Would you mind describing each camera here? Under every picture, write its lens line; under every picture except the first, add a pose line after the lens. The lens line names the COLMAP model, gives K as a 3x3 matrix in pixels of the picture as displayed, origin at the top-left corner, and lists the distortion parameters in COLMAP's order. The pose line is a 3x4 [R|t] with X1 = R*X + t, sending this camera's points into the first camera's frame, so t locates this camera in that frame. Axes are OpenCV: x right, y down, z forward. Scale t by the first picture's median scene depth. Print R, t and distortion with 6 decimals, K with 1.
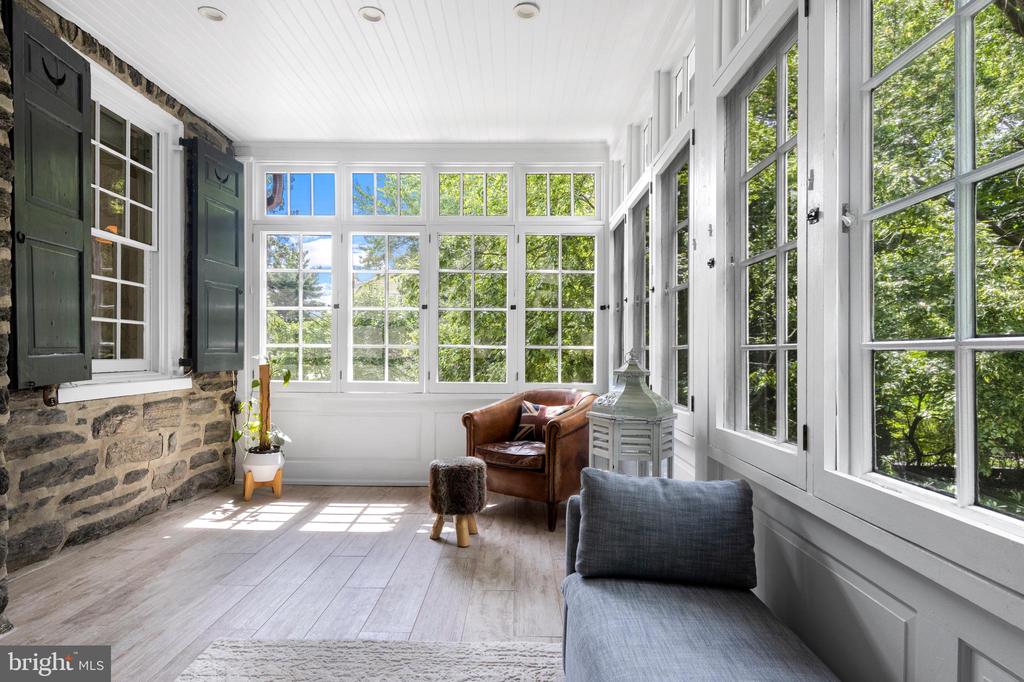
lens RADIAL K [[541.7, 0, 509.8], [0, 541.7, 348.7], [0, 0, 1]] dist [0.004974, -0.000218]
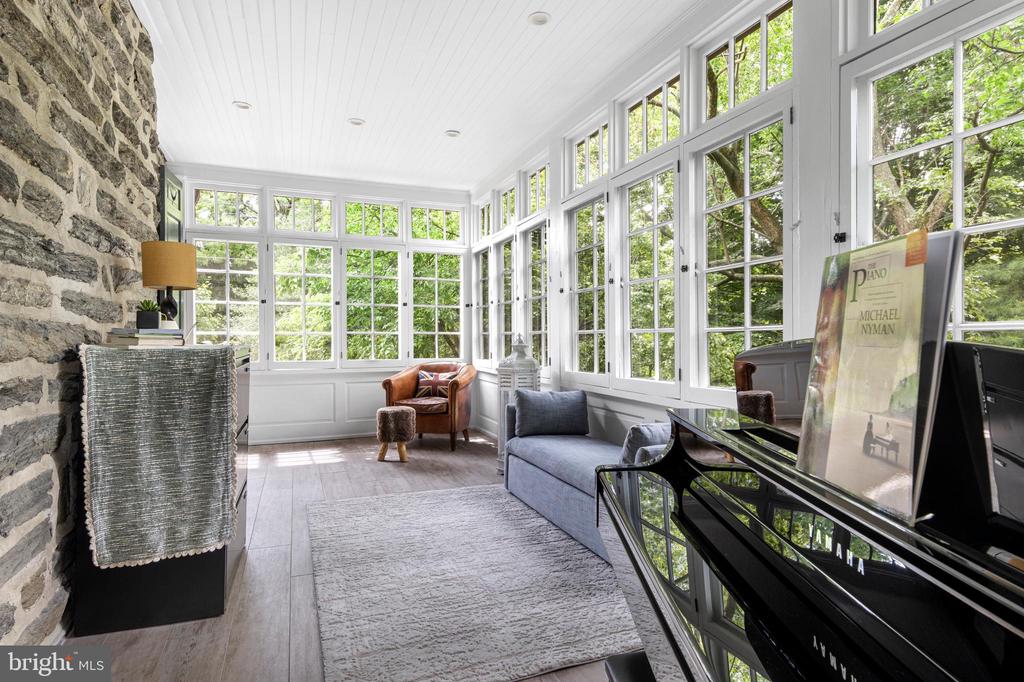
lens RADIAL K [[541.7, 0, 512.9], [0, 541.7, 338.6], [0, 0, 1]] dist [0.004974, -0.000218]
pose [[0.921961, -0.008305, 0.387193, -0.327597], [0.006203, 0.999958, 0.006680, 0.003650], [-0.387232, -0.003757, 0.921975, -0.449876]]
